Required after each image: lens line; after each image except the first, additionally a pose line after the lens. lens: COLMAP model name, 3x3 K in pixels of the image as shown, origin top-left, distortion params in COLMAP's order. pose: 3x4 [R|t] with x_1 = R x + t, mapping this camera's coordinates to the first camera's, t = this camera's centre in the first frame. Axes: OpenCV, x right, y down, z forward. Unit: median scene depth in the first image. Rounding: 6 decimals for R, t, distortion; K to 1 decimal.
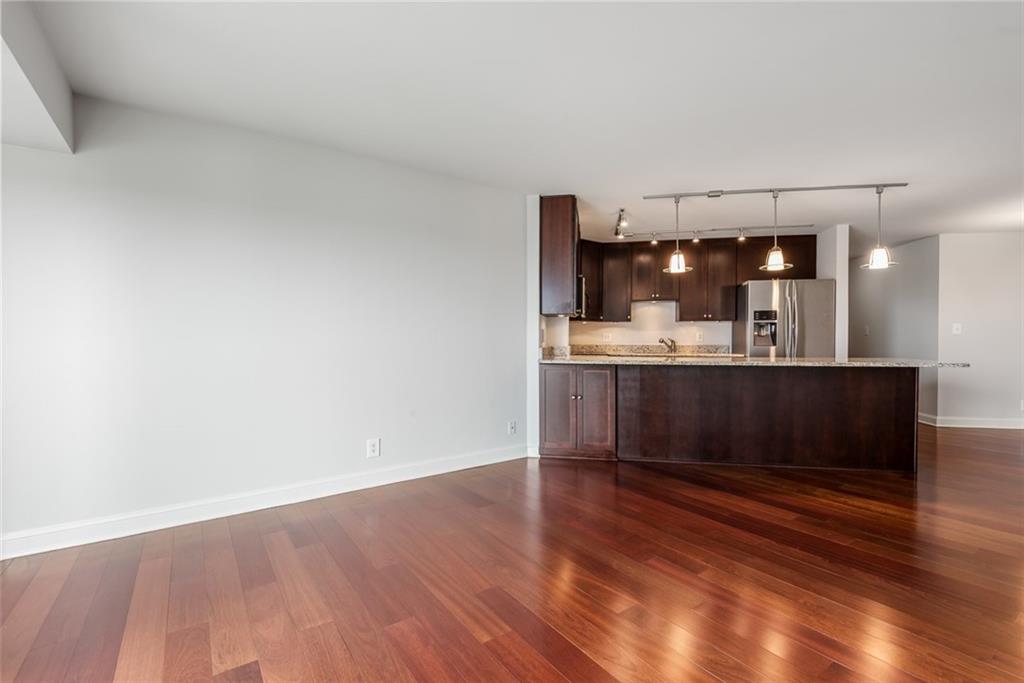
lens RADIAL K [[462.8, 0, 513.8], [0, 462.8, 344.1], [0, 0, 1]] dist [-0.000021, -0.000722]
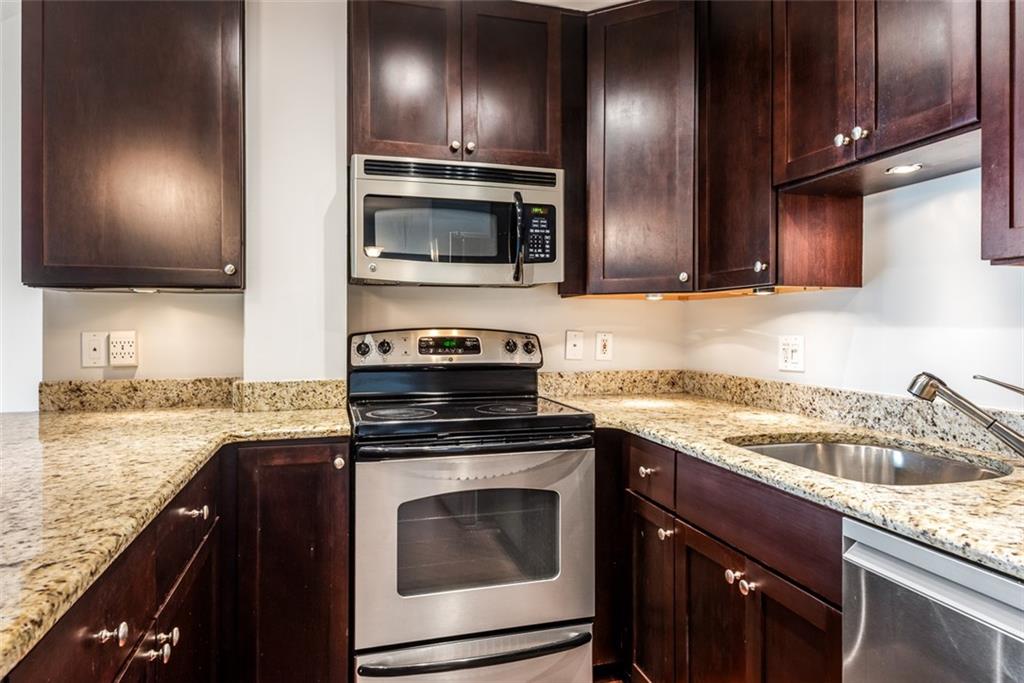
lens RADIAL K [[626.0, 0, 509.4], [0, 626.0, 323.0], [0, 0, 1]] dist [0.020291, -0.001742]
pose [[0.422587, -0.002527, -0.906319, 0.534084], [-0.013652, 0.999865, -0.009153, -0.030622], [0.906219, 0.016241, 0.422496, 0.867287]]
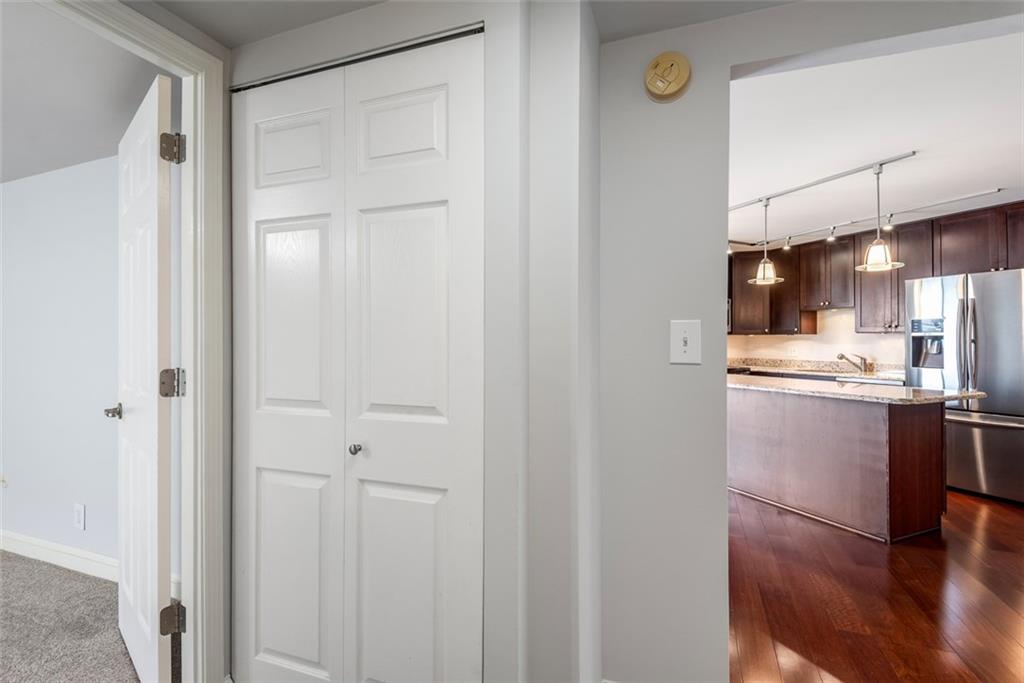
lens RADIAL K [[462.8, 0, 513.8], [0, 462.8, 344.1], [0, 0, 1]] dist [-0.000021, -0.000722]
pose [[0.543879, 0.002959, -0.839158, 0.801716], [-0.009121, 0.999956, -0.002386, -0.025902], [0.839114, 0.008952, 0.543882, 0.056988]]
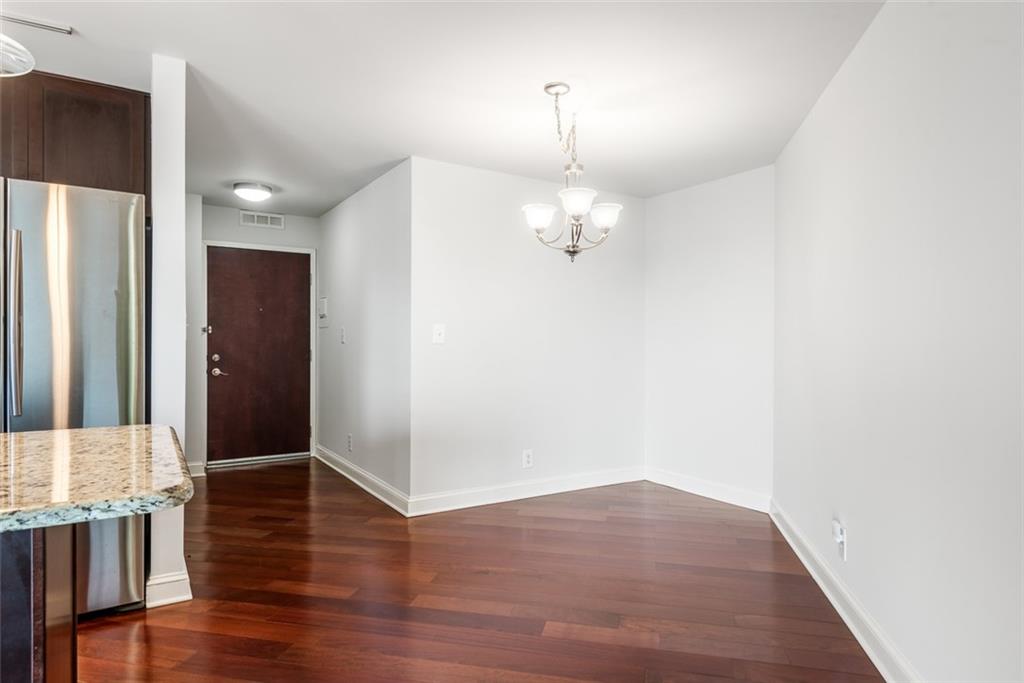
lens RADIAL K [[590.4, 0, 510.2], [0, 590.4, 347.6], [0, 0, 1]] dist [0.023318, -0.002296]
pose [[0.750400, 0.000200, 0.660984, 0.585482], [0.004436, 0.999976, -0.005339, -0.012633], [-0.660969, 0.006939, 0.750381, 0.434271]]
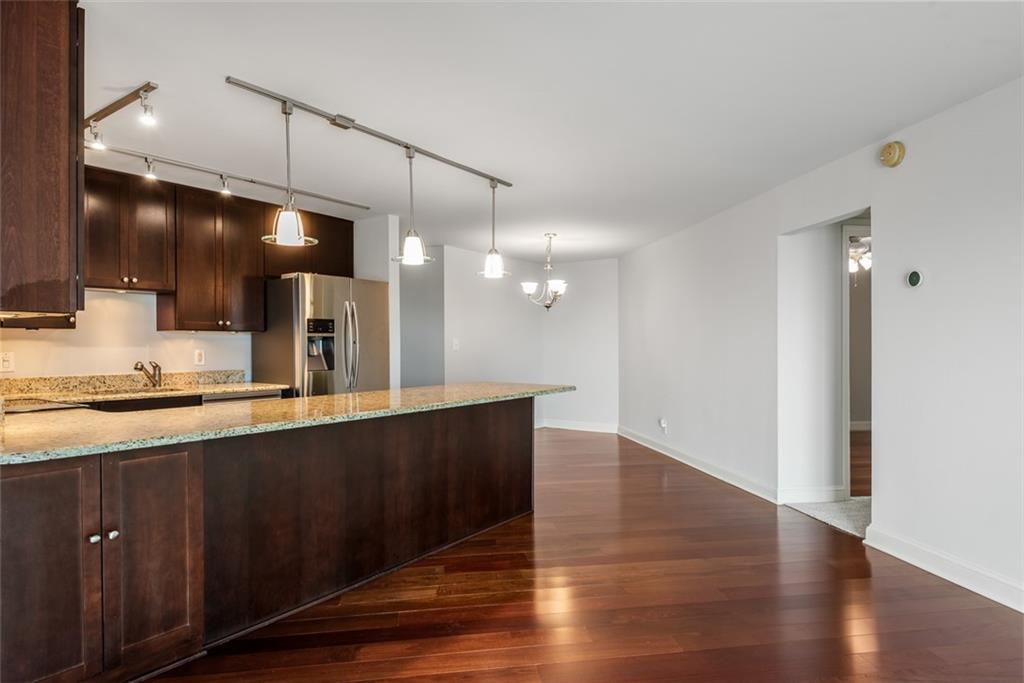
lens RADIAL K [[590.4, 0, 510.2], [0, 590.4, 347.6], [0, 0, 1]] dist [0.023318, -0.002296]
pose [[0.442583, -0.004943, 0.896714, -0.114873], [0.013710, 0.999905, -0.001255, -0.025496], [-0.896623, 0.012849, 0.442609, 0.364877]]
